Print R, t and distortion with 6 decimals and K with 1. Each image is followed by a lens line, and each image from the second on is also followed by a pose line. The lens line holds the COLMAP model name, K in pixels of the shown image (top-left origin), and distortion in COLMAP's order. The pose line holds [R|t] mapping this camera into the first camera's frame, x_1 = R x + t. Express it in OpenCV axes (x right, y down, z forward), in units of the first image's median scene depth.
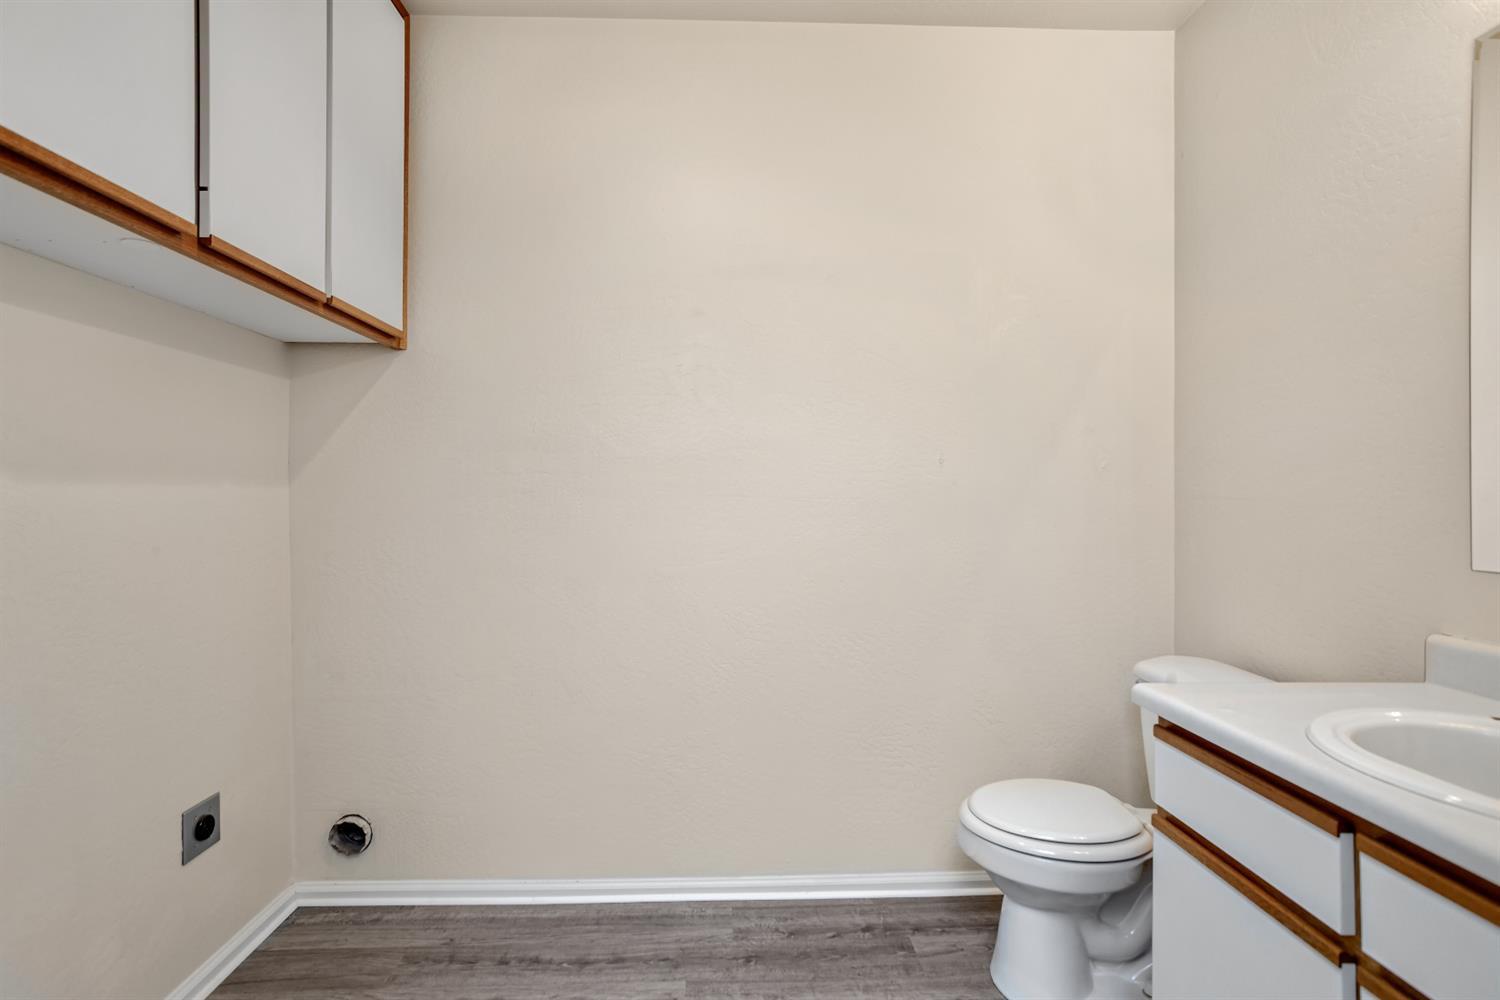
lens RADIAL K [[718.7, 0, 747.9], [0, 718.7, 504.1], [0, 0, 1]] dist [-0.004879, 0.000079]
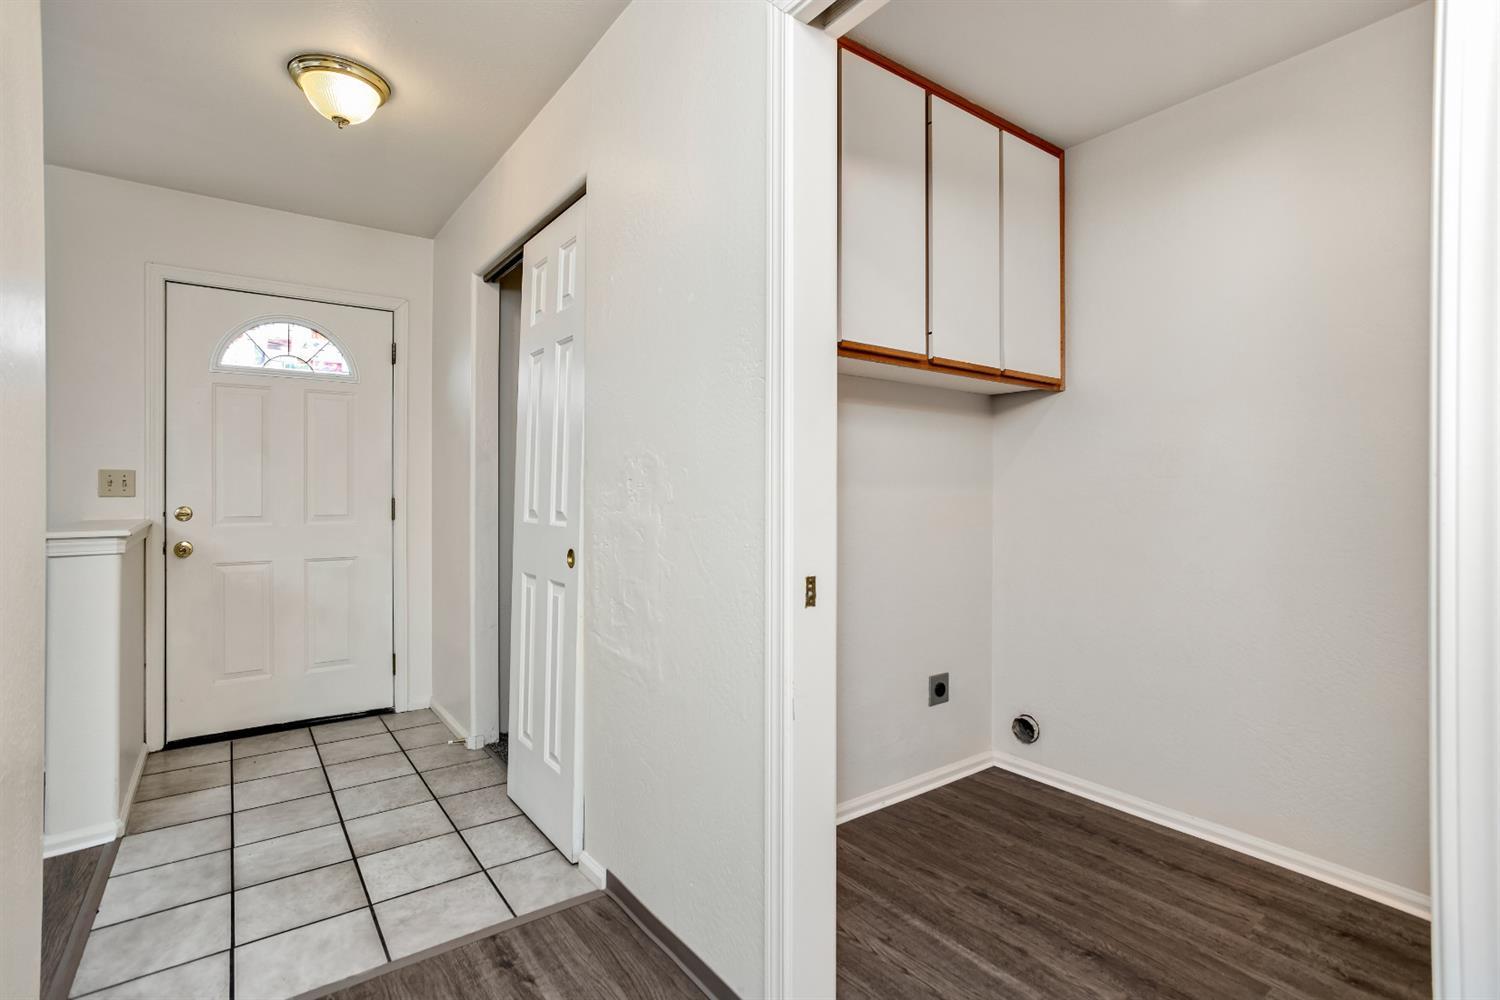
lens RADIAL K [[718.7, 0, 750.9], [0, 718.7, 500.5], [0, 0, 1]] dist [-0.004879, 0.000079]
pose [[0.553508, -0.003066, -0.832838, 0.390131], [-0.009838, 0.999899, -0.010219, 0.019861], [0.832786, 0.013849, 0.553422, -0.308763]]
